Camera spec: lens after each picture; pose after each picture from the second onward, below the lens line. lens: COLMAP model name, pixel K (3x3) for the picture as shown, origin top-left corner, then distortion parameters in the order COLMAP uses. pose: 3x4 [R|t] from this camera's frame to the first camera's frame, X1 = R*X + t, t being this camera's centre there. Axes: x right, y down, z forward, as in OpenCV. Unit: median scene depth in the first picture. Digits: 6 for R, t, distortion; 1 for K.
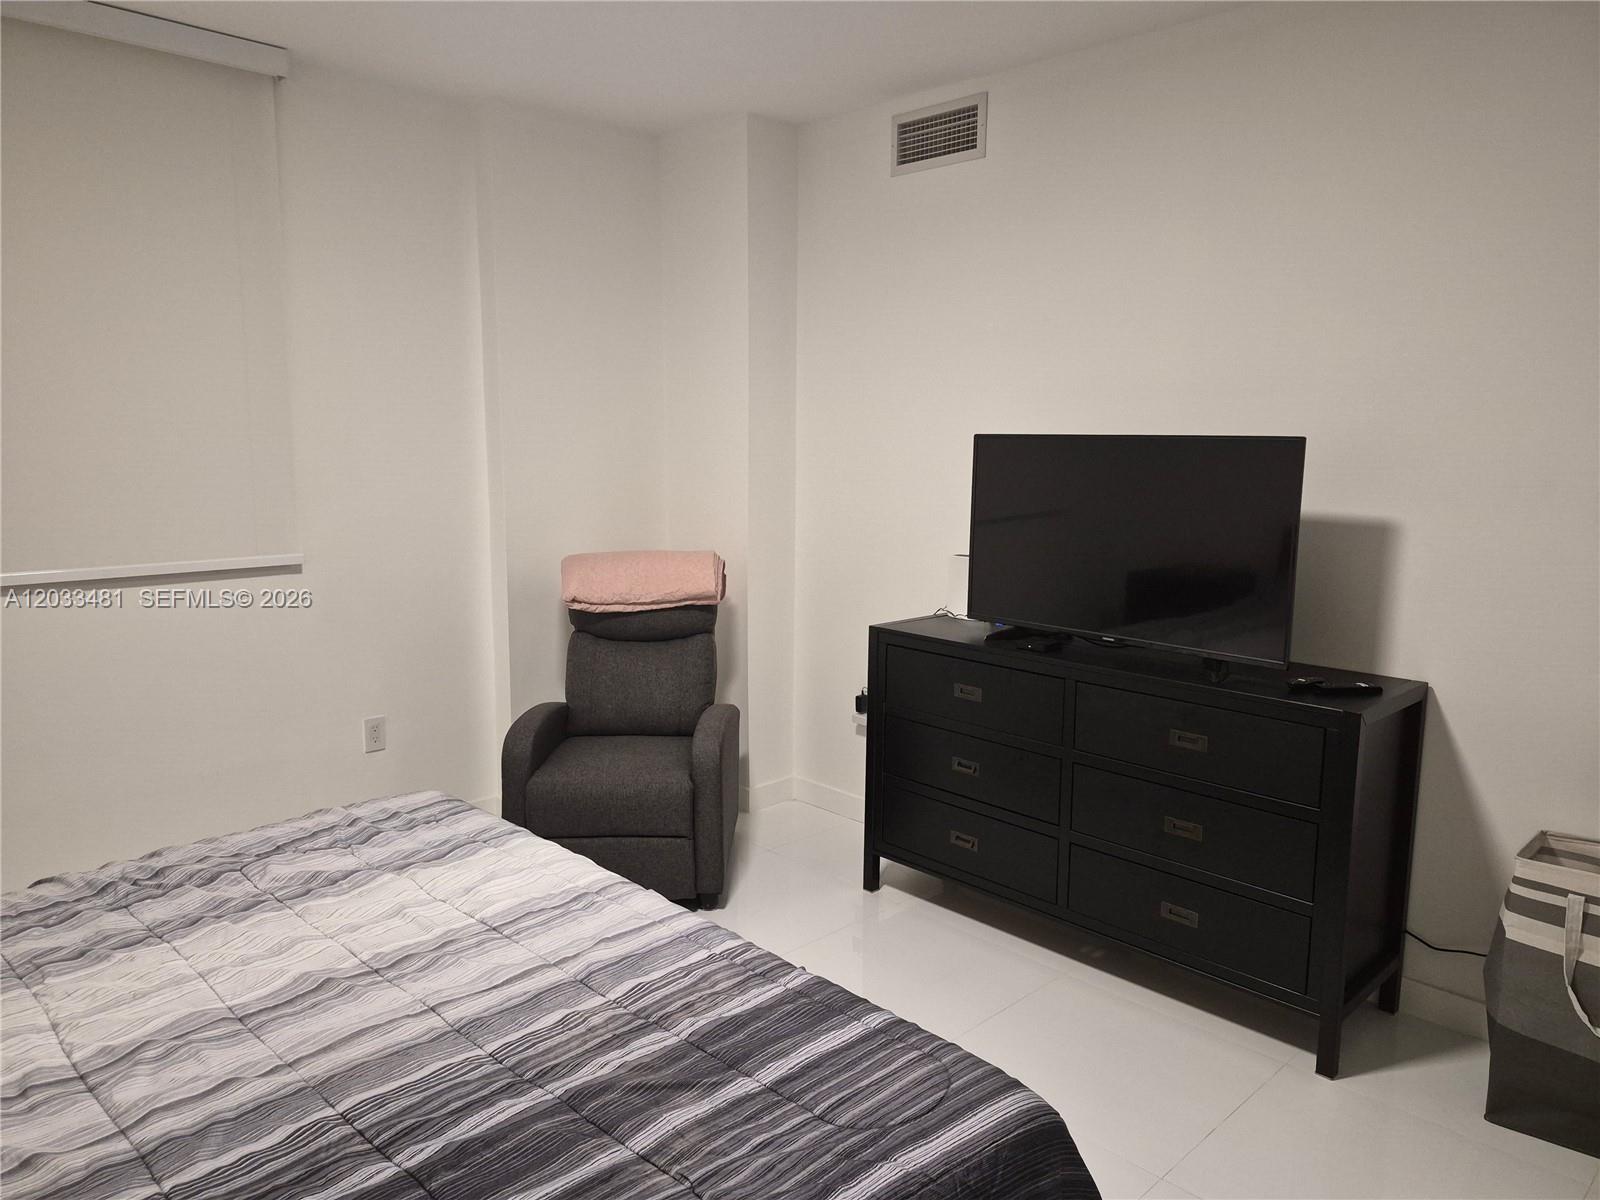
lens RADIAL K [[1078.4, 0, 800.3], [0, 1078.4, 598.7], [0, 0, 1]] dist [0.009116, -0.035104]
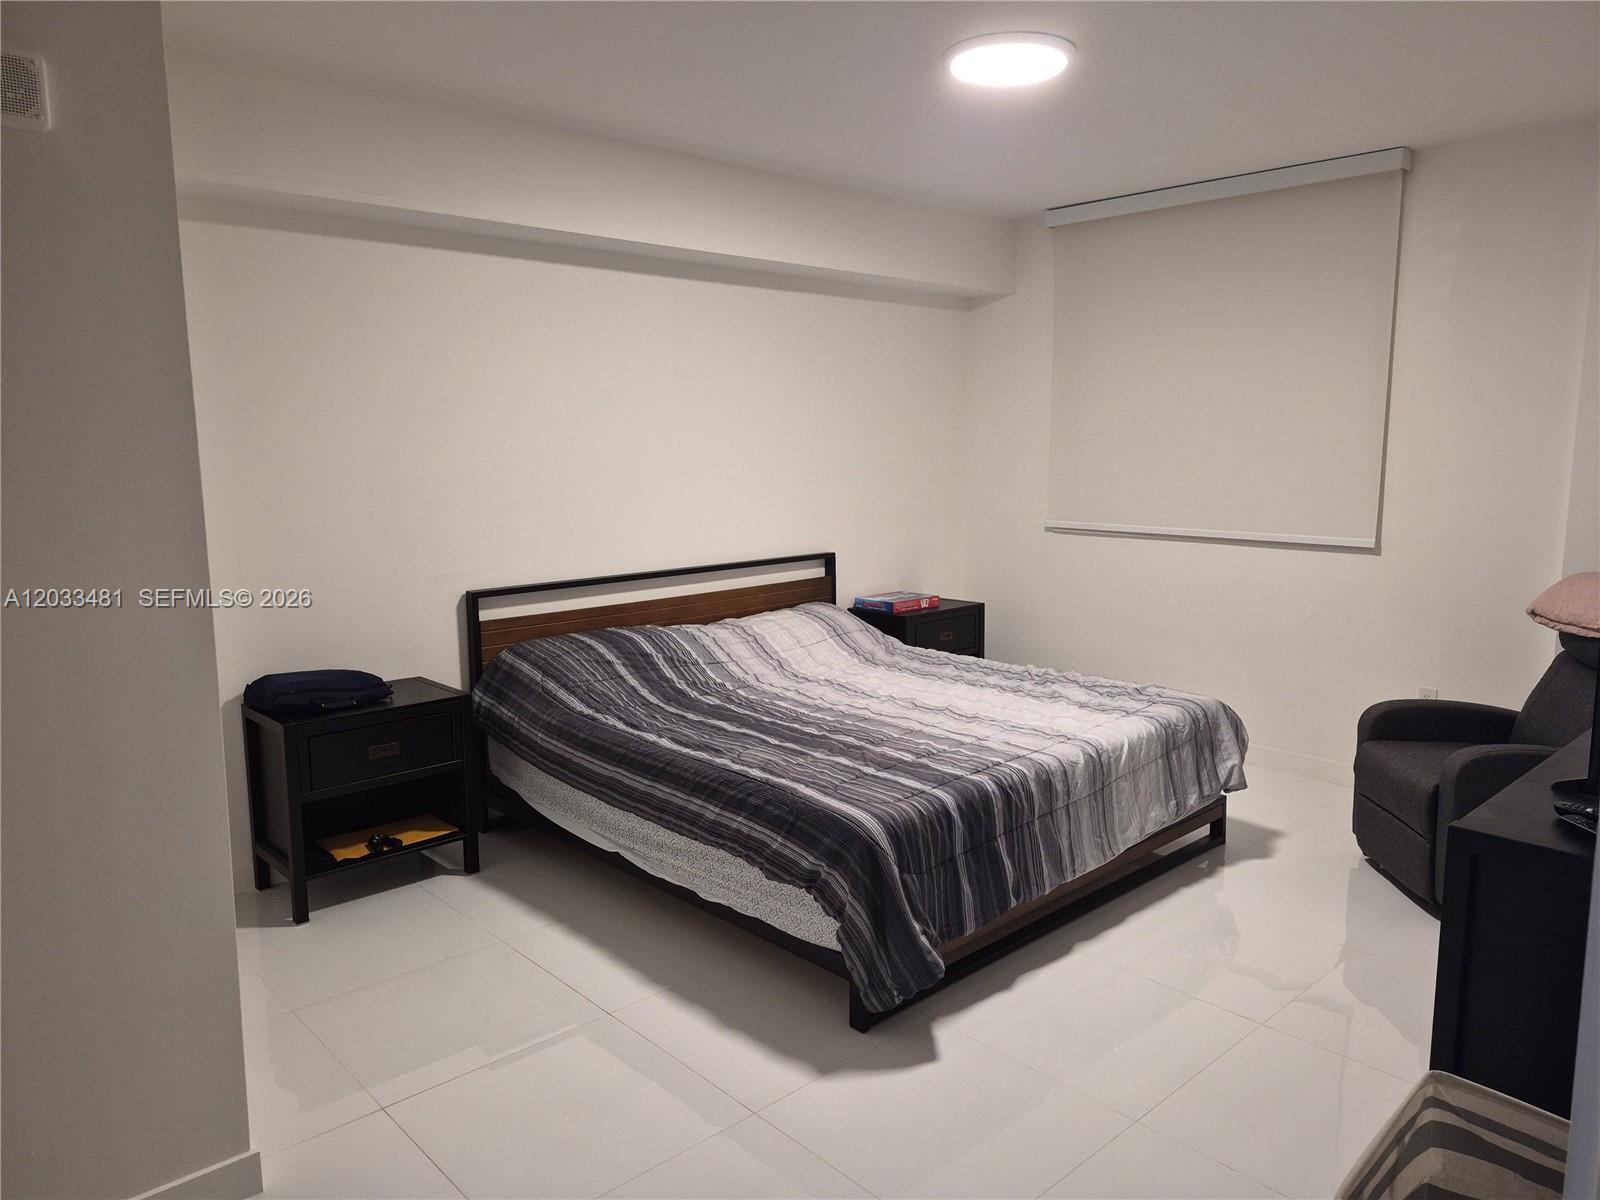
lens RADIAL K [[1078.4, 0, 800.9], [0, 1078.4, 597.4], [0, 0, 1]] dist [0.009116, -0.035104]
pose [[-0.030678, 0.139993, -0.989677, 1.786652], [-0.150071, 0.978274, 0.143032, -0.124280], [0.988199, 0.152910, -0.009003, 0.794820]]
